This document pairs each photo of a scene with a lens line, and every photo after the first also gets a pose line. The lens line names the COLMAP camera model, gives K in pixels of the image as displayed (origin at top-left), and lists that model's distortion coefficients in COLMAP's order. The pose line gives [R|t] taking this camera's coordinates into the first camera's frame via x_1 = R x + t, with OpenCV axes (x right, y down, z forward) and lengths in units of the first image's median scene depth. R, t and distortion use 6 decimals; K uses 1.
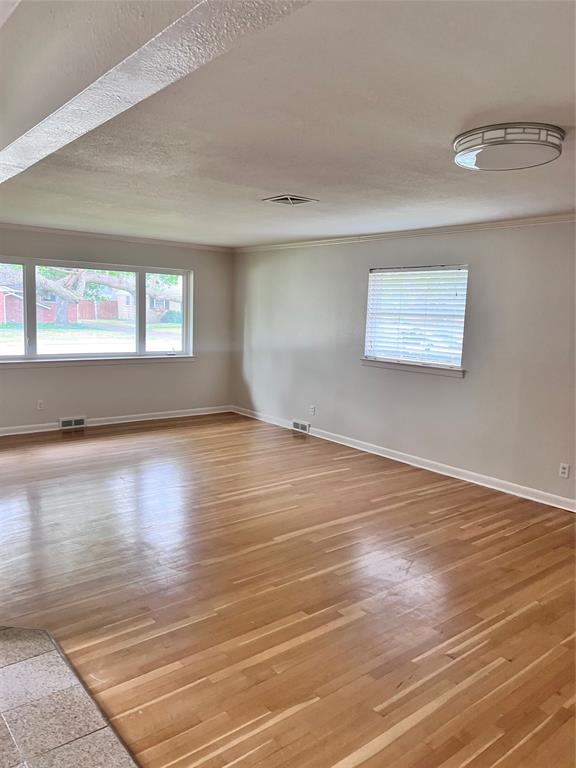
lens RADIAL K [[587.7, 0, 288.0], [0, 587.7, 384.0], [0, 0, 1]] dist [0.061647, -0.120761]
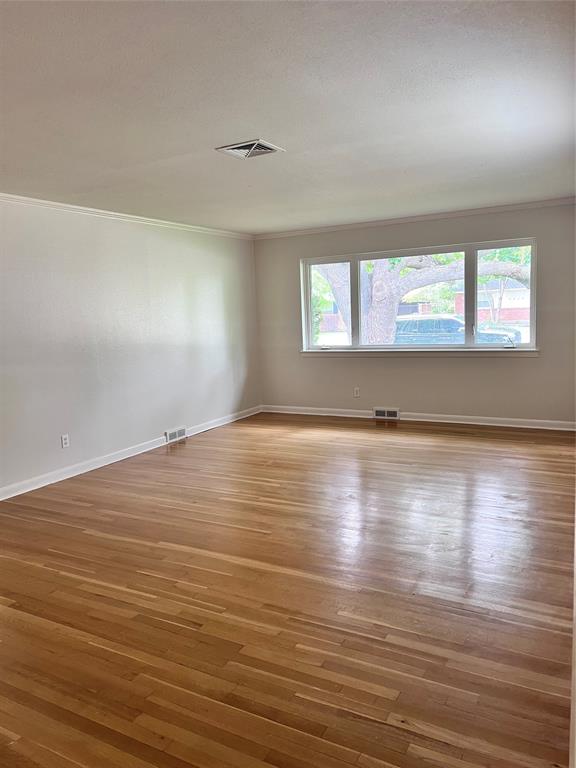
lens RADIAL K [[587.7, 0, 288.0], [0, 587.7, 384.0], [0, 0, 1]] dist [0.061647, -0.120761]
pose [[0.351578, 0.070868, -0.933473, 0.716251], [-0.069560, 0.996352, 0.049443, -0.031176], [0.933571, 0.047550, 0.355225, 0.694067]]
